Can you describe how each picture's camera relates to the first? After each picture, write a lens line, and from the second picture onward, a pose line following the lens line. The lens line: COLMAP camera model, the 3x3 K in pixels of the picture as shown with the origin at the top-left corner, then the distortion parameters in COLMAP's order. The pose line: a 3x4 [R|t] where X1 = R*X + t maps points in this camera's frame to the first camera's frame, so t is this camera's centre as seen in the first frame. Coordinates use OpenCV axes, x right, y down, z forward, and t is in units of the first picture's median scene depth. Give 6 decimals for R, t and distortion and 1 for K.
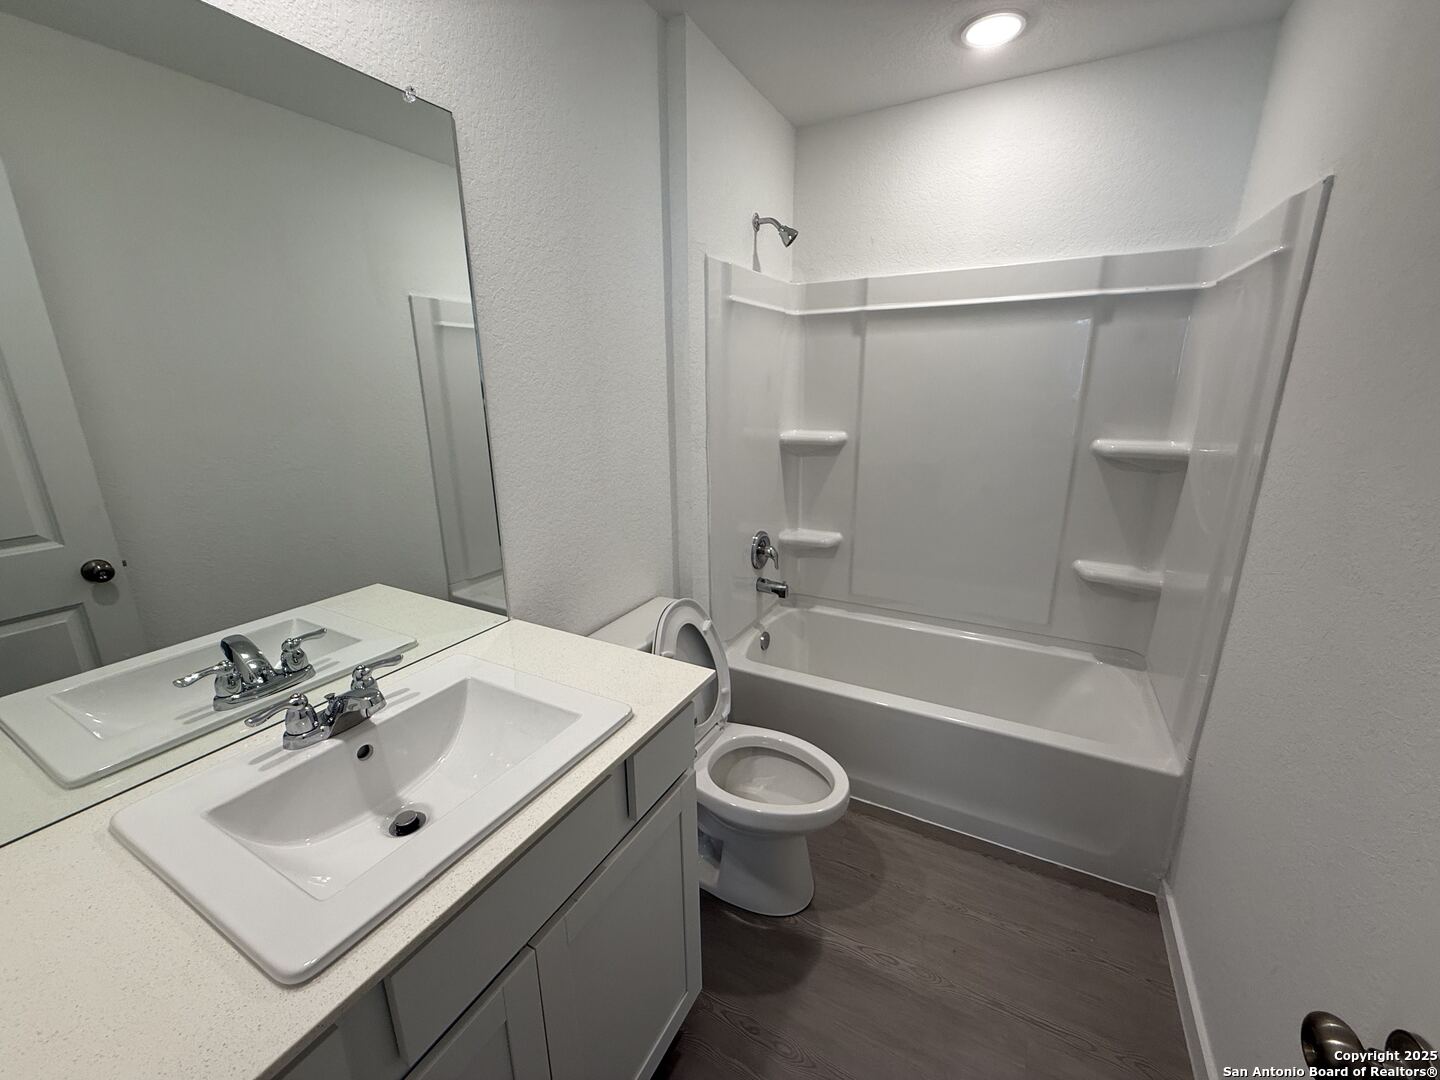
lens RADIAL K [[585.1, 0, 685.3], [0, 585.1, 541.9], [0, 0, 1]] dist [0.033933, -0.023451]
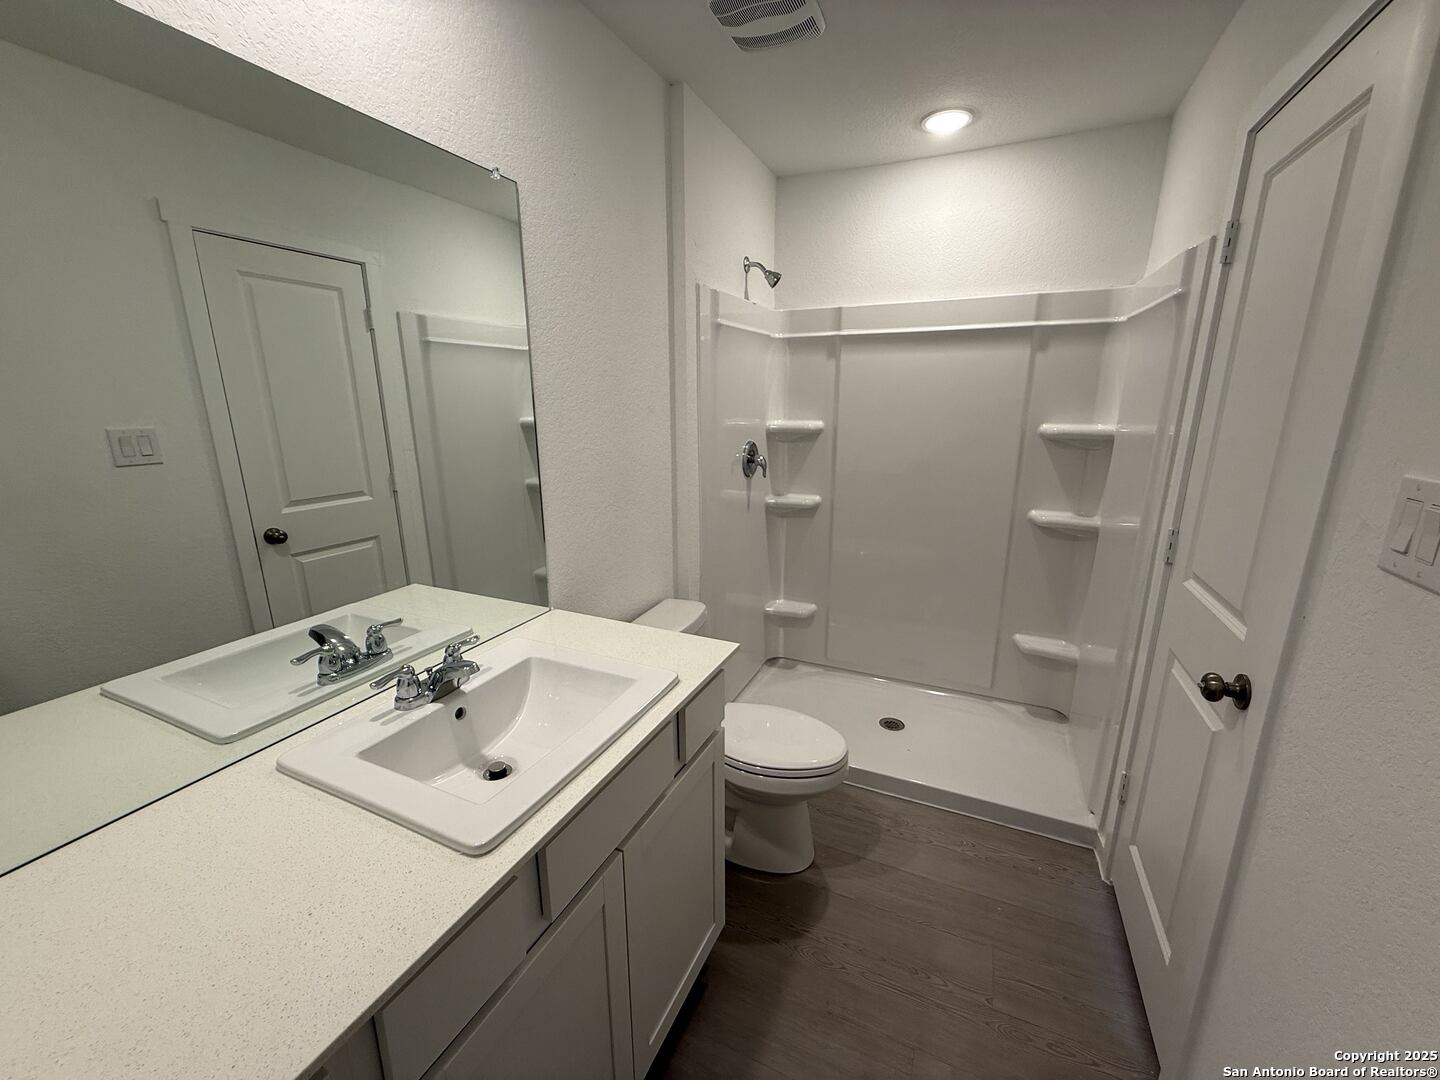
lens RADIAL K [[574.9, 0, 714.9], [0, 574.9, 543.0], [0, 0, 1]] dist [-0.010679, 0.000092]
pose [[0.995936, -0.016533, 0.088533, -0.104774], [0.017760, 0.999757, -0.013088, 0.029799], [-0.088295, 0.014607, 0.995987, -0.166784]]
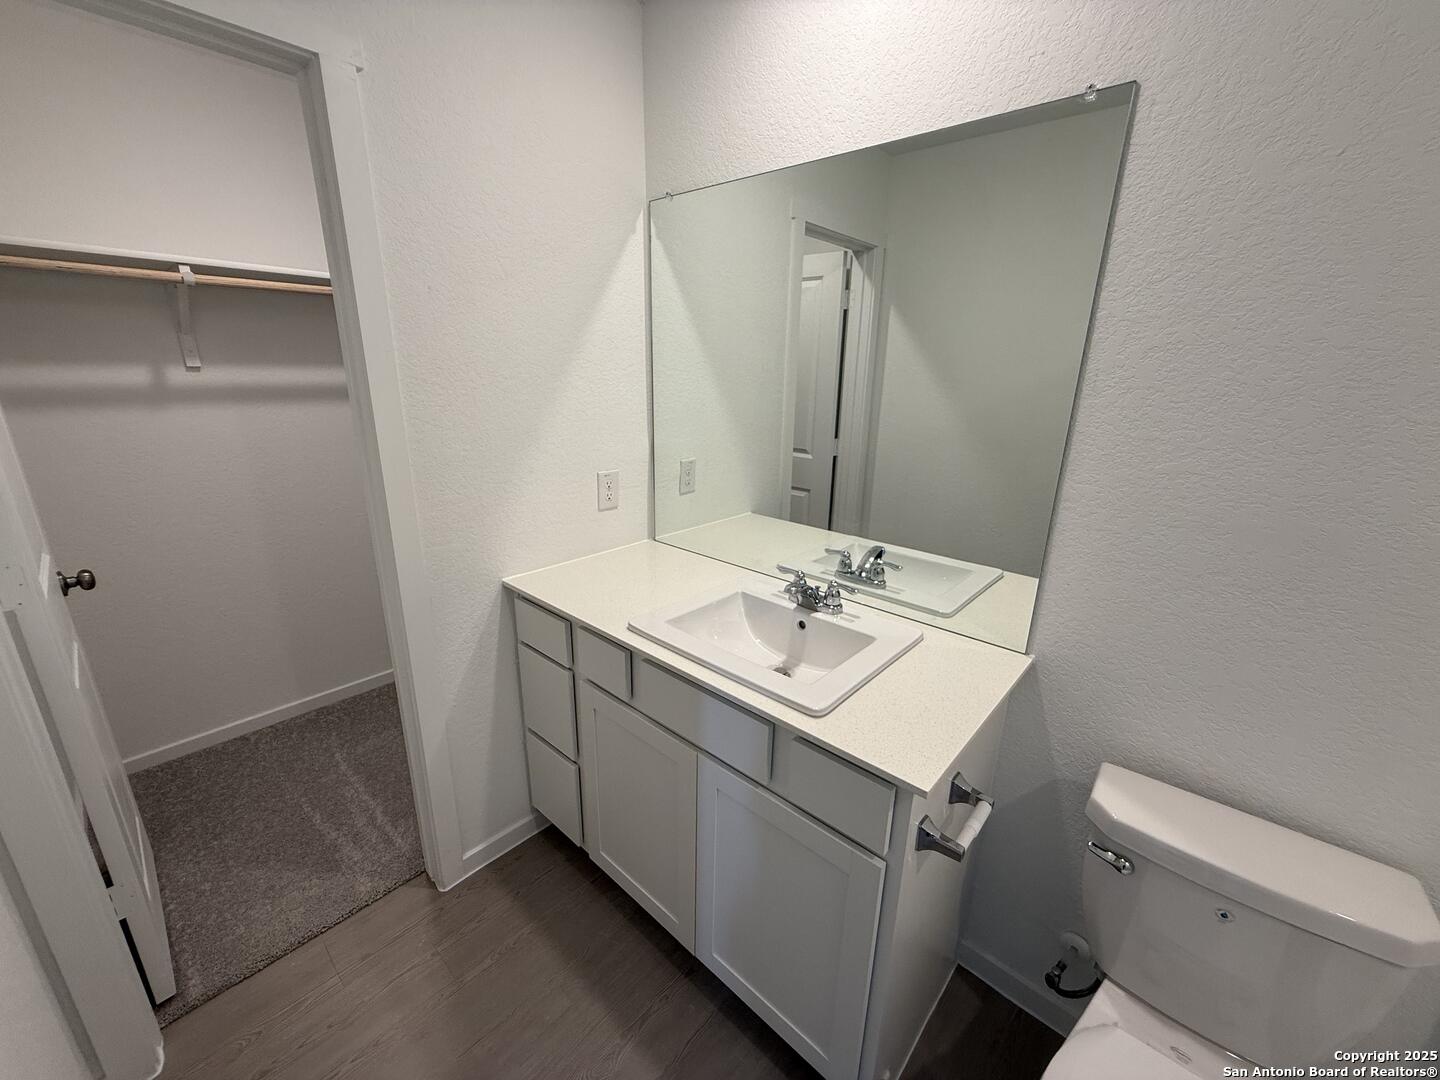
lens RADIAL K [[574.9, 0, 714.9], [0, 574.9, 543.0], [0, 0, 1]] dist [-0.010679, 0.000092]
pose [[-0.207091, 0.294262, -0.933018, 0.680502], [-0.273761, 0.898163, 0.344032, -0.232936], [0.939238, 0.326670, -0.105444, 0.728996]]
